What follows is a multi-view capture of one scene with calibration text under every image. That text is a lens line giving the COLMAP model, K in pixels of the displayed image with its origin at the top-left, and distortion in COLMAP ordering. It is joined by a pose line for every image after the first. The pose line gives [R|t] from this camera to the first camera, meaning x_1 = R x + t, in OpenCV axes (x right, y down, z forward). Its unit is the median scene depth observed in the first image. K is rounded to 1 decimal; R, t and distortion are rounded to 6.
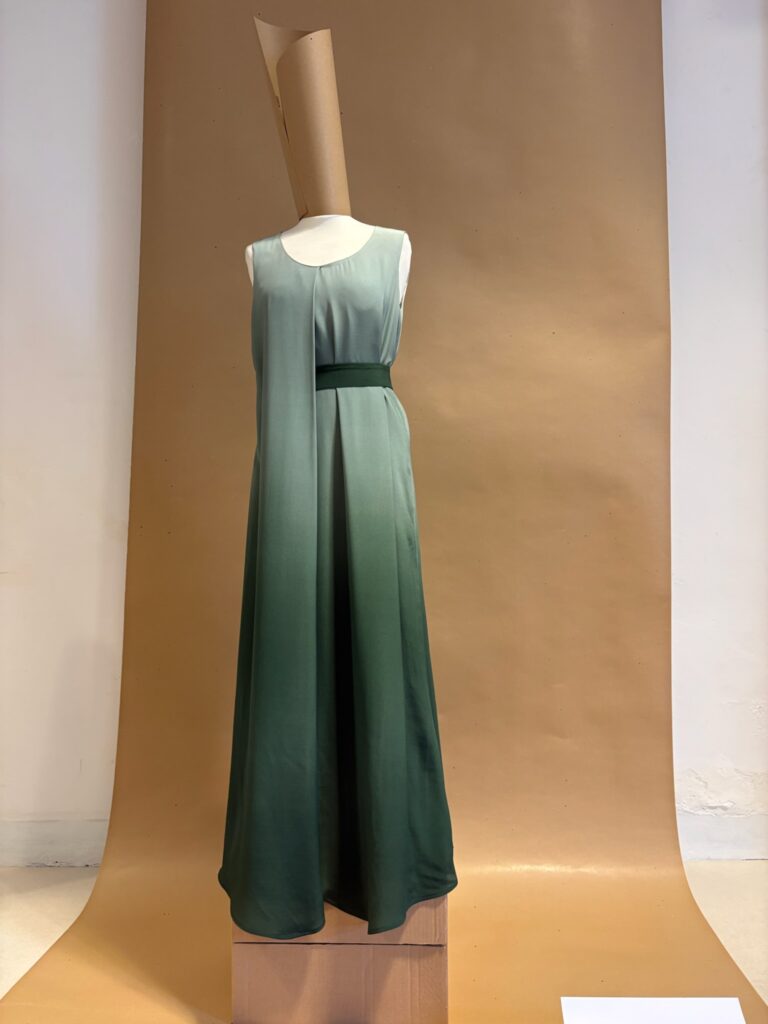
lens RADIAL K [[790.5, 0, 378.5], [0, 790.5, 512.9], [0, 0, 1]] dist [0.047240, -0.042791]
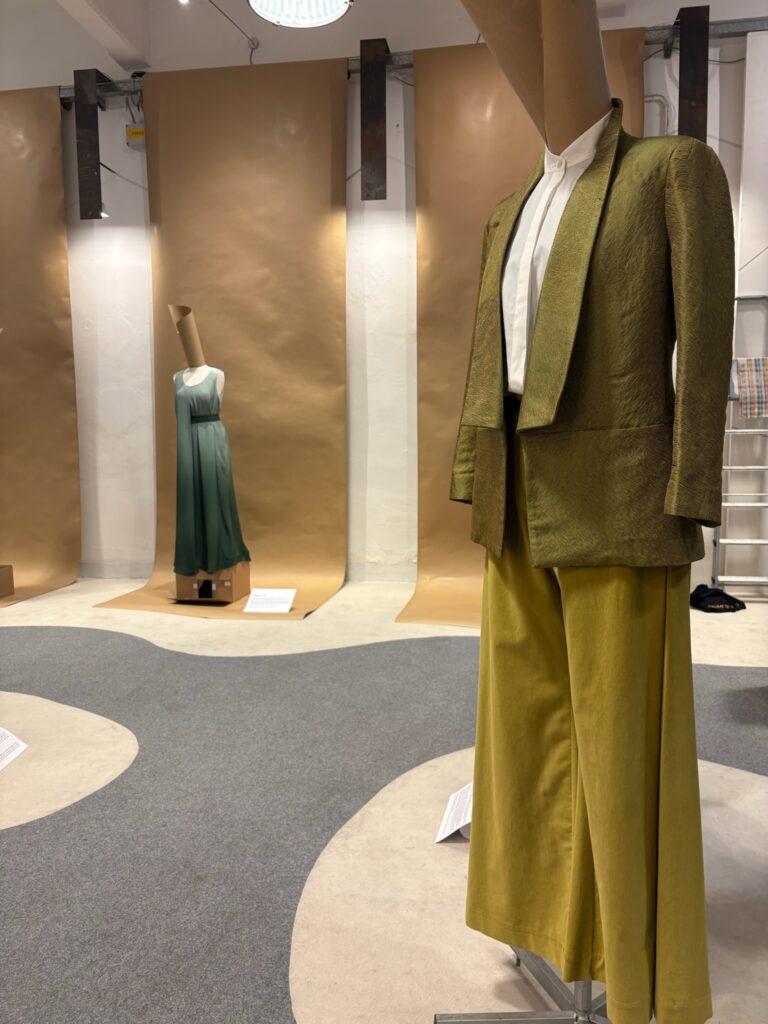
lens RADIAL K [[790.5, 0, 382.1], [0, 790.5, 514.2], [0, 0, 1]] dist [0.047240, -0.042791]
pose [[0.980718, 0.011236, -0.195103, 1.015040], [0.018954, 0.988170, 0.152185, -0.201486], [0.194505, -0.152948, 0.968904, -1.602655]]
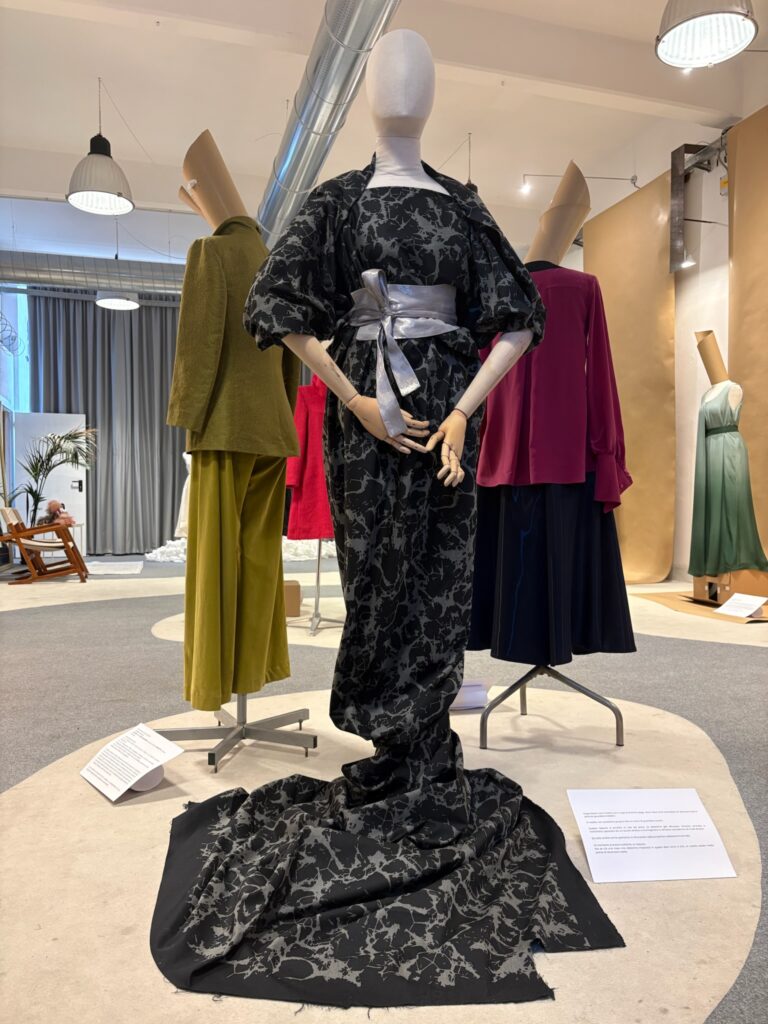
lens RADIAL K [[790.5, 0, 381.0], [0, 790.5, 511.7], [0, 0, 1]] dist [0.047240, -0.042791]
pose [[0.254662, 0.011881, -0.966957, 2.271175], [0.063257, 0.997578, 0.028917, -0.008239], [0.964959, -0.068531, 0.253294, -1.036956]]
